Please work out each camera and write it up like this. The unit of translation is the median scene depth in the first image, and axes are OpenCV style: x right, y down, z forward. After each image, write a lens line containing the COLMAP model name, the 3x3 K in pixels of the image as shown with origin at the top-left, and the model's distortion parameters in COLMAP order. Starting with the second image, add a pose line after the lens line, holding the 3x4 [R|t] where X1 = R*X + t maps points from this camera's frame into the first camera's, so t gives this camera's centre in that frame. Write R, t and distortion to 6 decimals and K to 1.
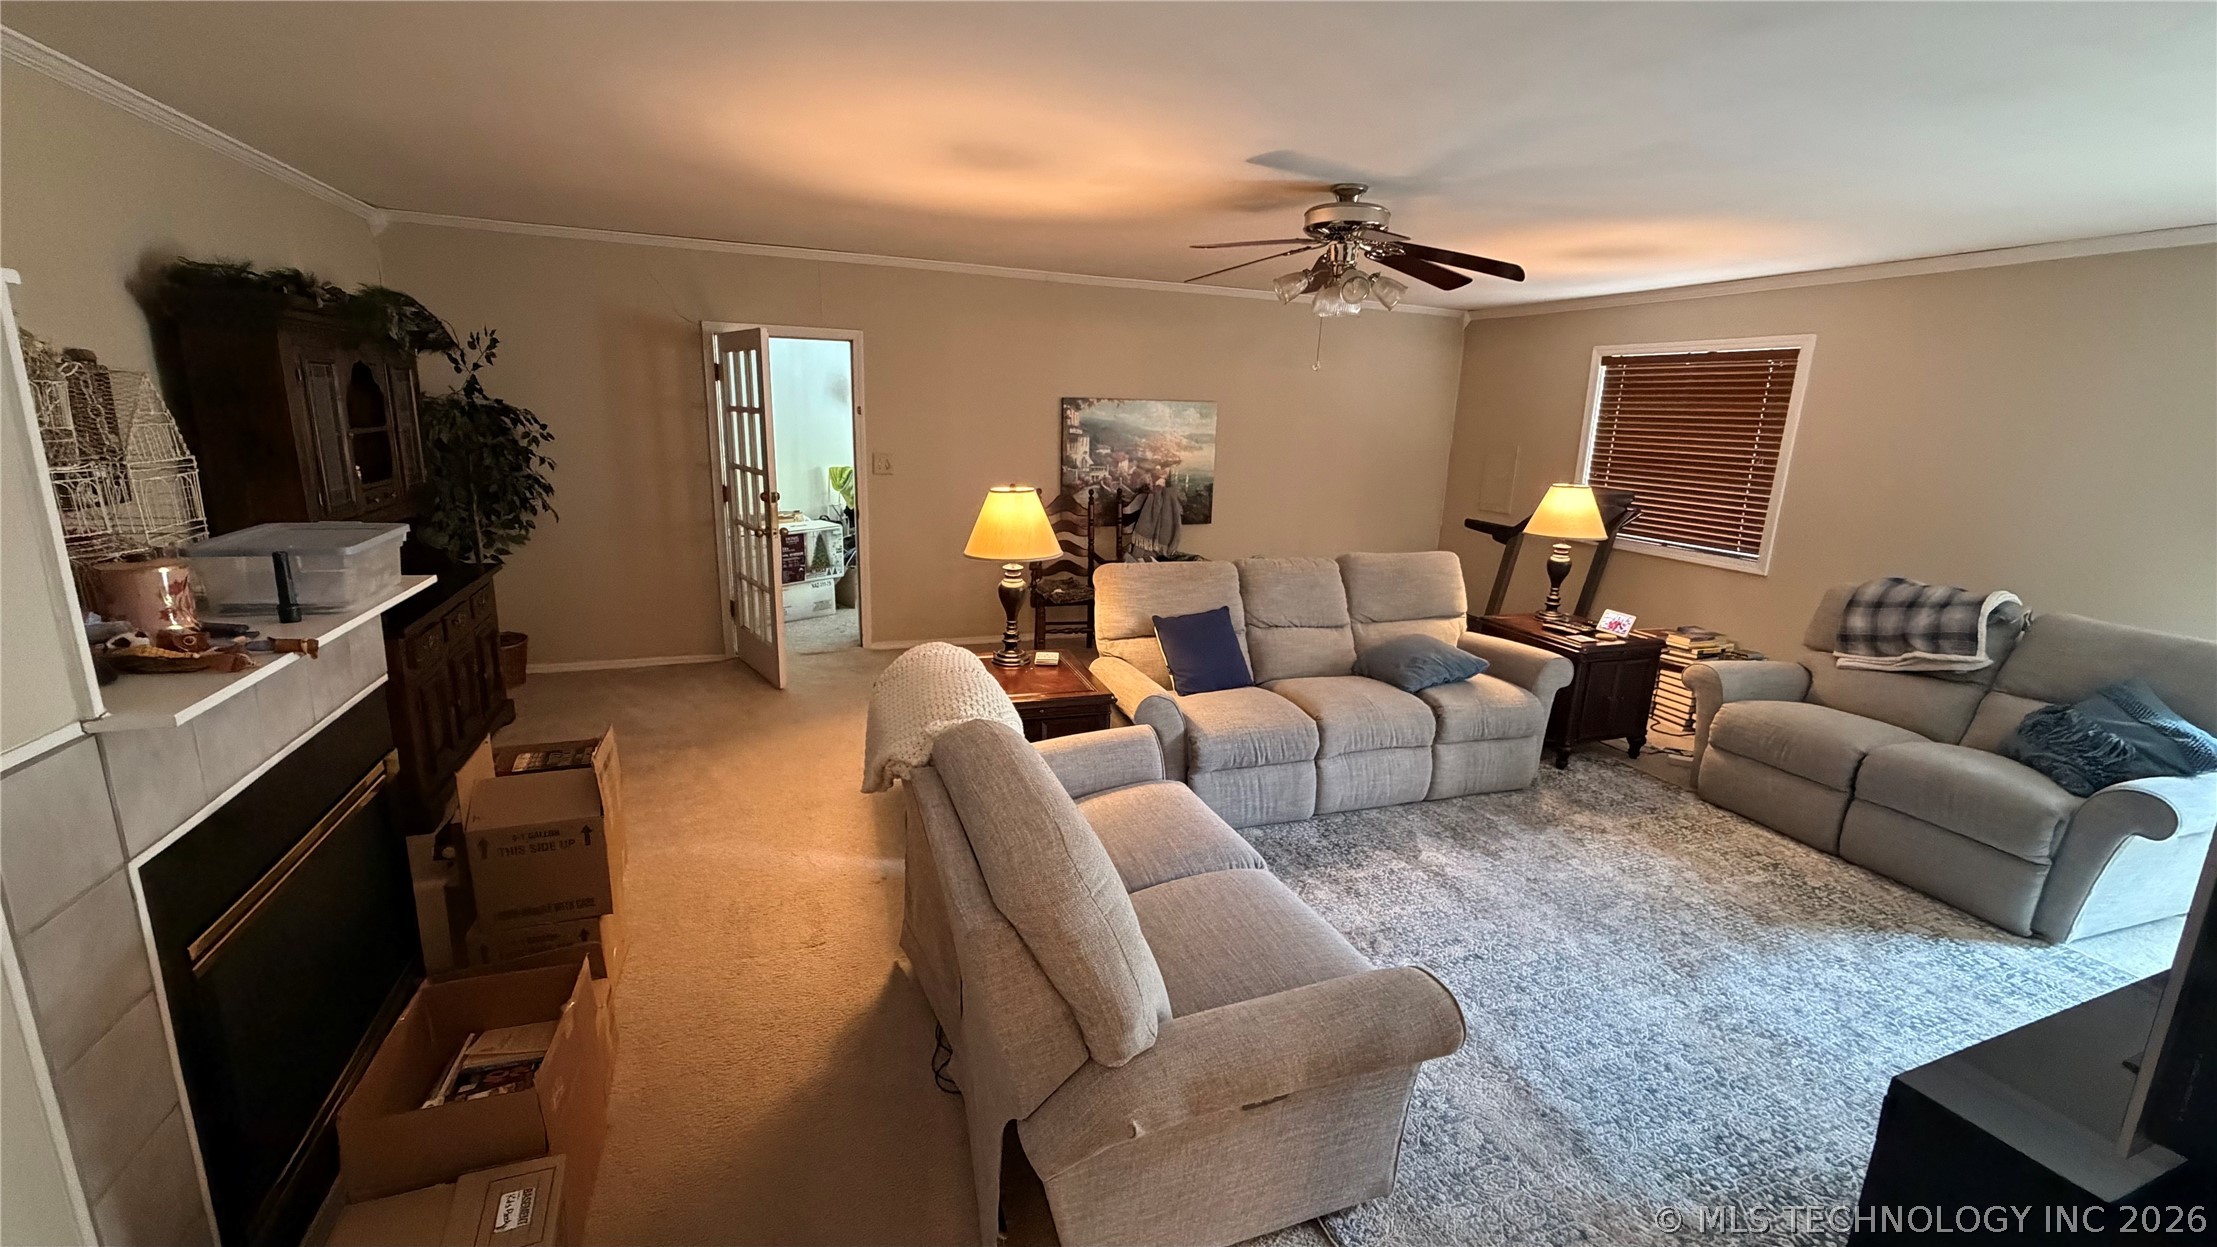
lens RADIAL K [[883.3, 0, 1108.5], [0, 883.3, 623.5], [0, 0, 1]] dist [-0.002257, 0.000051]
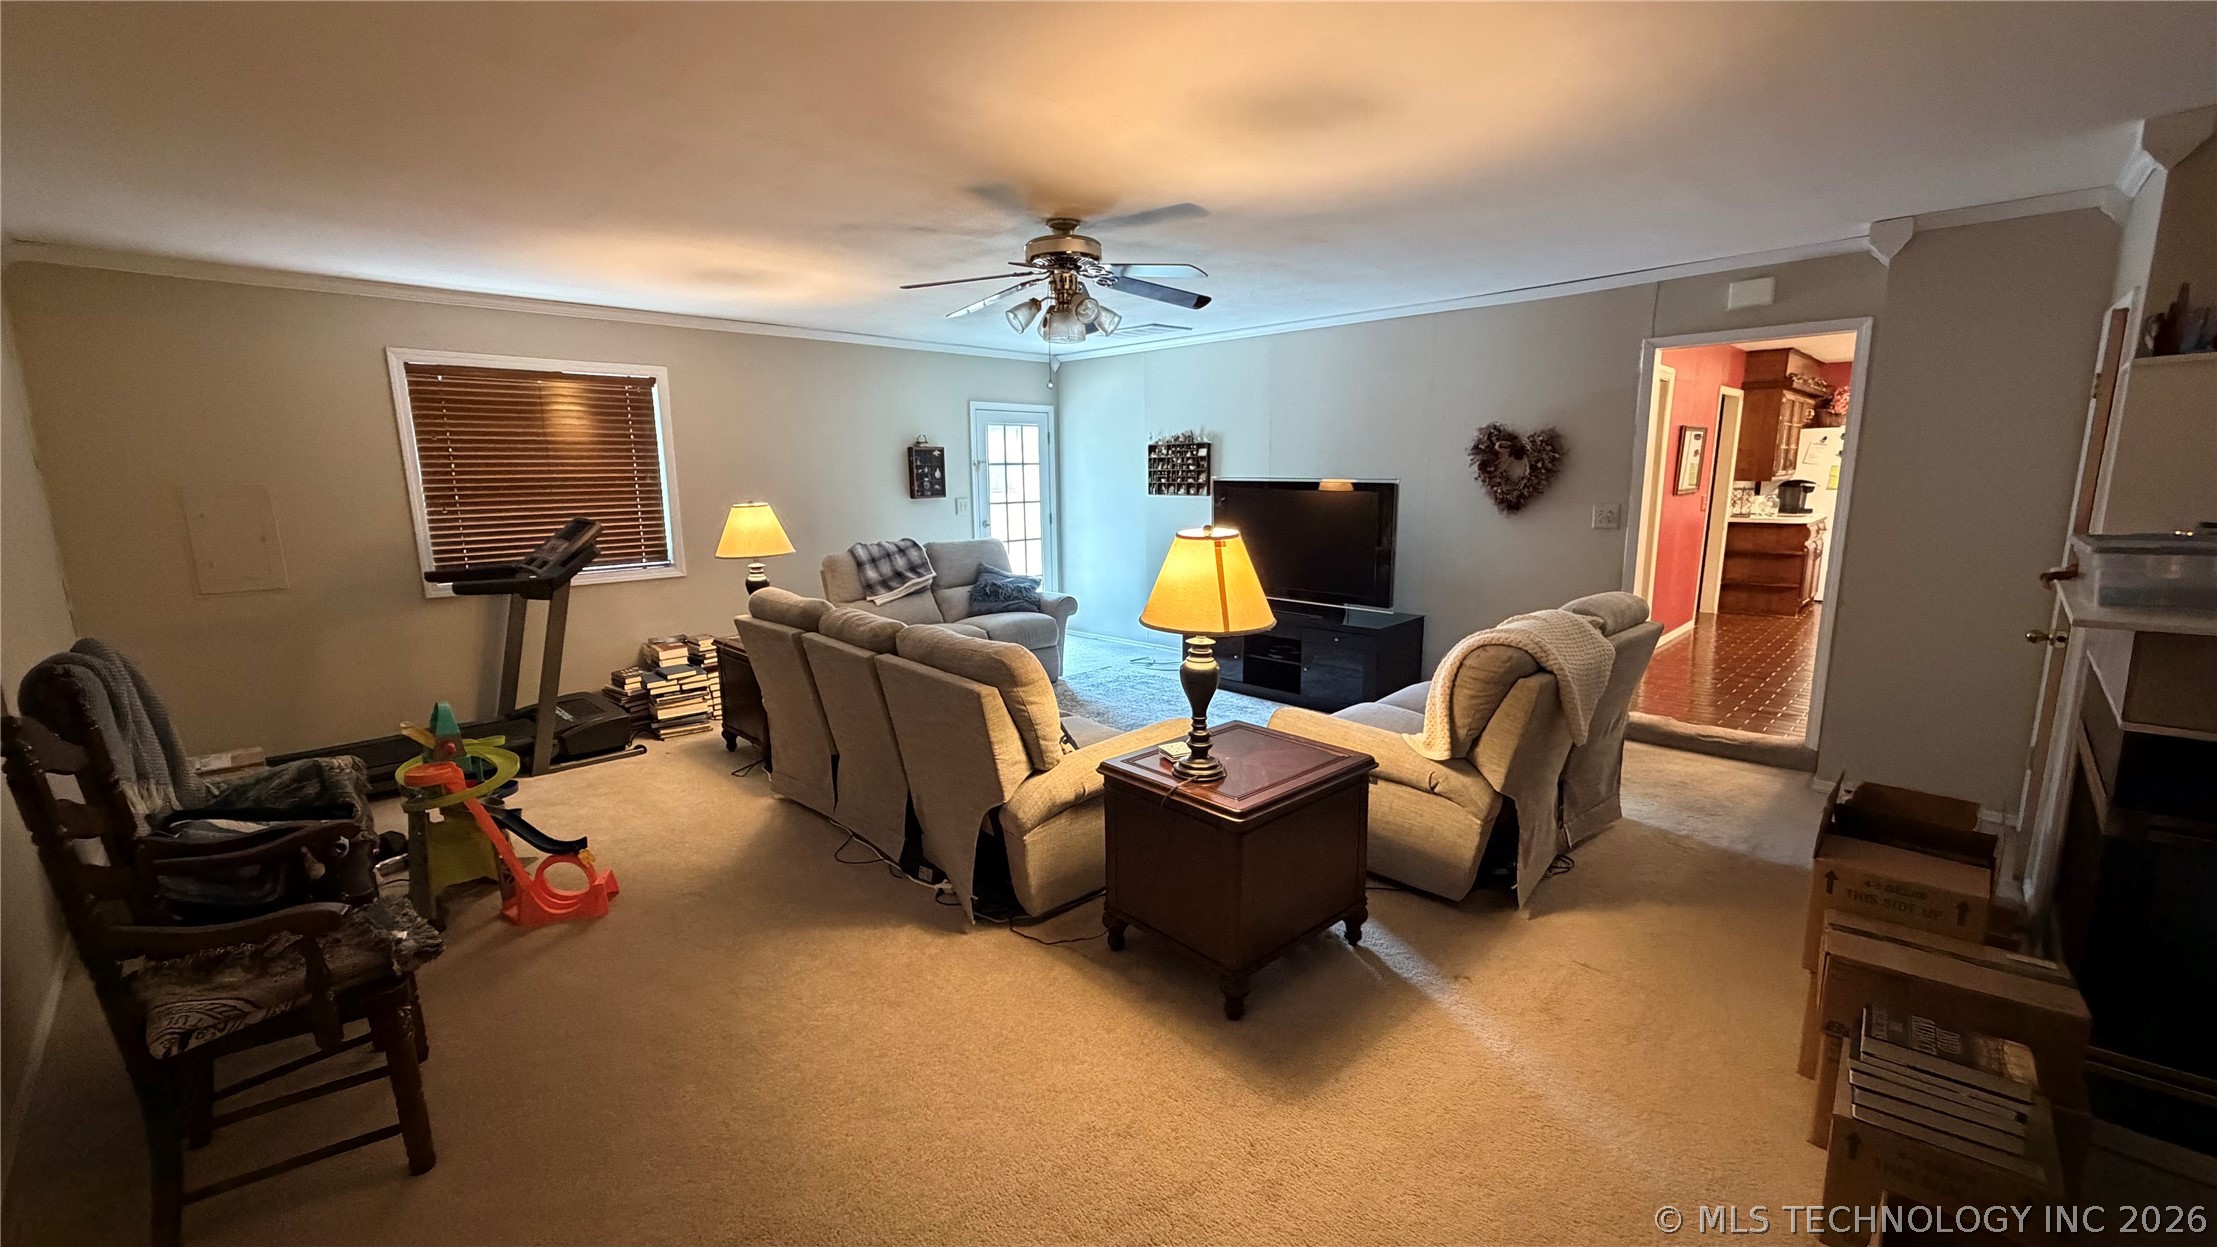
lens RADIAL K [[883.3, 0, 1108.5], [0, 883.3, 623.5], [0, 0, 1]] dist [-0.002257, 0.000051]
pose [[-0.404795, -0.189056, 0.894650, -0.663637], [0.218449, 0.930070, 0.295381, -0.283128], [-0.887931, 0.315004, -0.335188, 1.209822]]
